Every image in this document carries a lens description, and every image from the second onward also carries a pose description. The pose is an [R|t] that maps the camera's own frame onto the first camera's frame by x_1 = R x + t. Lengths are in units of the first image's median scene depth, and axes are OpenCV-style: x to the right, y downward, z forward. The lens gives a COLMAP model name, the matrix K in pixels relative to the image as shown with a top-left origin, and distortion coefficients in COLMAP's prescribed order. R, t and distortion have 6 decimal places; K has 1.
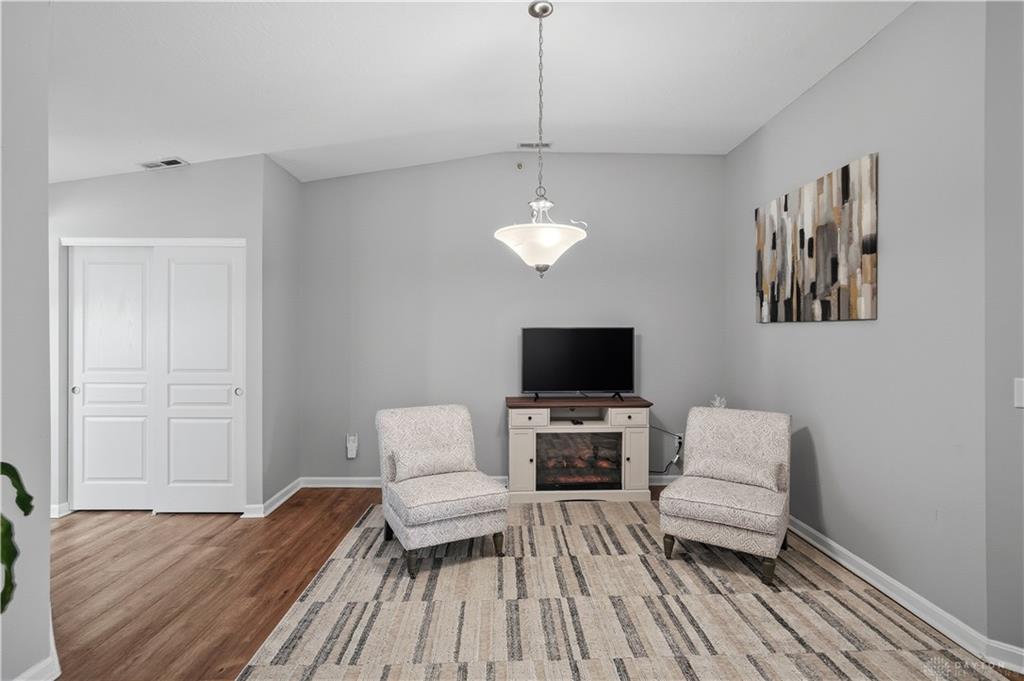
lens RADIAL K [[488.3, 0, 513.3], [0, 488.3, 335.4], [0, 0, 1]] dist [-0.005154, 0.000165]
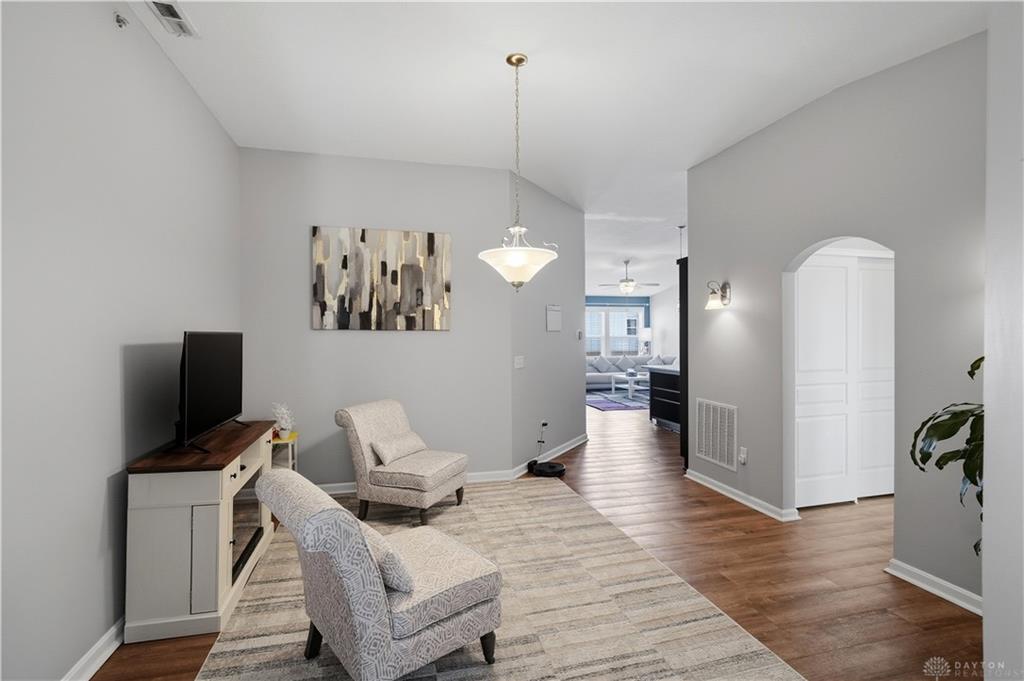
lens RADIAL K [[488.3, 0, 510.9], [0, 488.3, 338.1], [0, 0, 1]] dist [-0.005154, 0.000165]
pose [[-0.227834, -0.008171, 0.973666, -0.861608], [0.003422, 0.999952, 0.009192, -0.018247], [-0.973694, 0.005426, -0.227795, 1.029036]]
